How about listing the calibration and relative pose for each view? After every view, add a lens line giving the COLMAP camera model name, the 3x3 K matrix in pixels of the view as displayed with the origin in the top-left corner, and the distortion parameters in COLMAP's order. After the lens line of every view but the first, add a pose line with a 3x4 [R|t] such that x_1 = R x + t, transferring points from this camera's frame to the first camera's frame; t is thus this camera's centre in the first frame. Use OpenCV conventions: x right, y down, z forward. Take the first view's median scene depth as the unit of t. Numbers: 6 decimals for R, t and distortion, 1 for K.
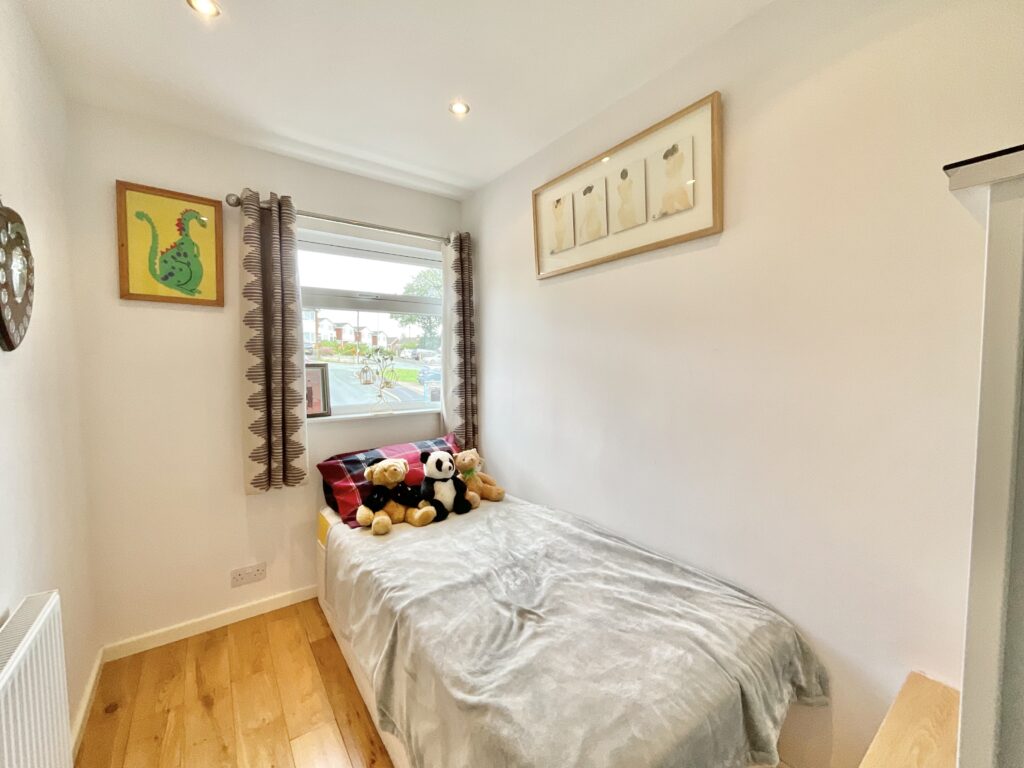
lens RADIAL K [[415.9, 0, 514.2], [0, 415.9, 380.3], [0, 0, 1]] dist [-0.000081, -0.000343]
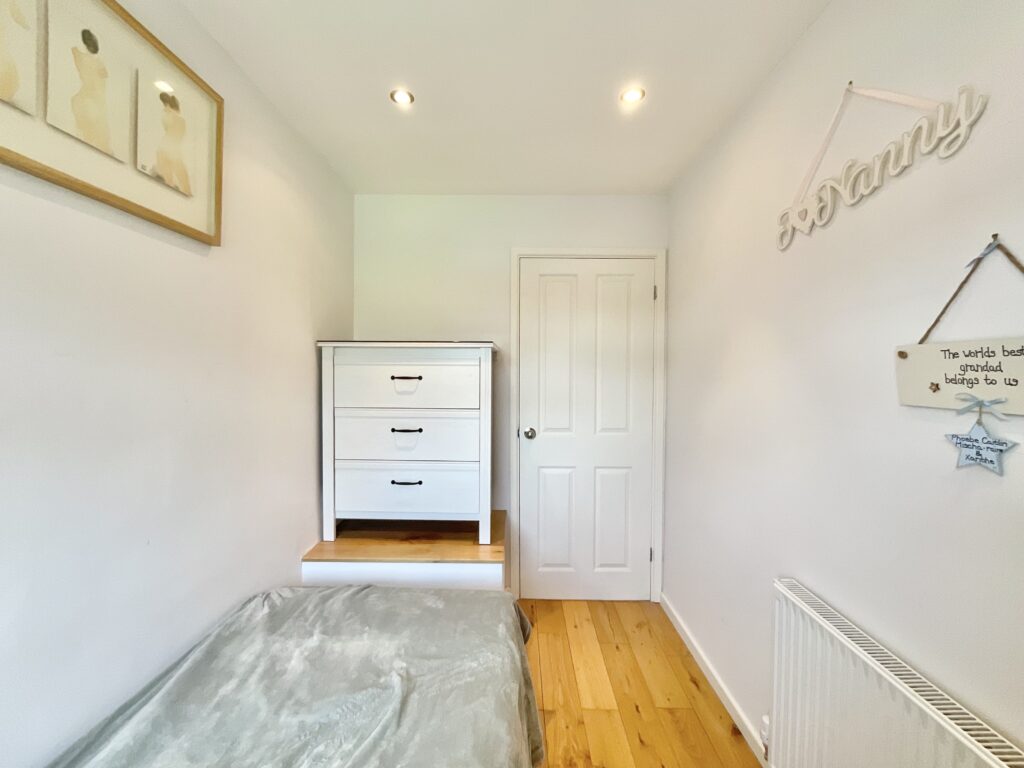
lens RADIAL K [[415.9, 0, 512.7], [0, 415.9, 380.2], [0, 0, 1]] dist [-0.000081, -0.000343]
pose [[-0.794730, -0.014901, 0.606780, -0.546934], [0.026380, 0.997906, 0.059058, -0.086936], [-0.606390, 0.062942, -0.792673, 1.233300]]
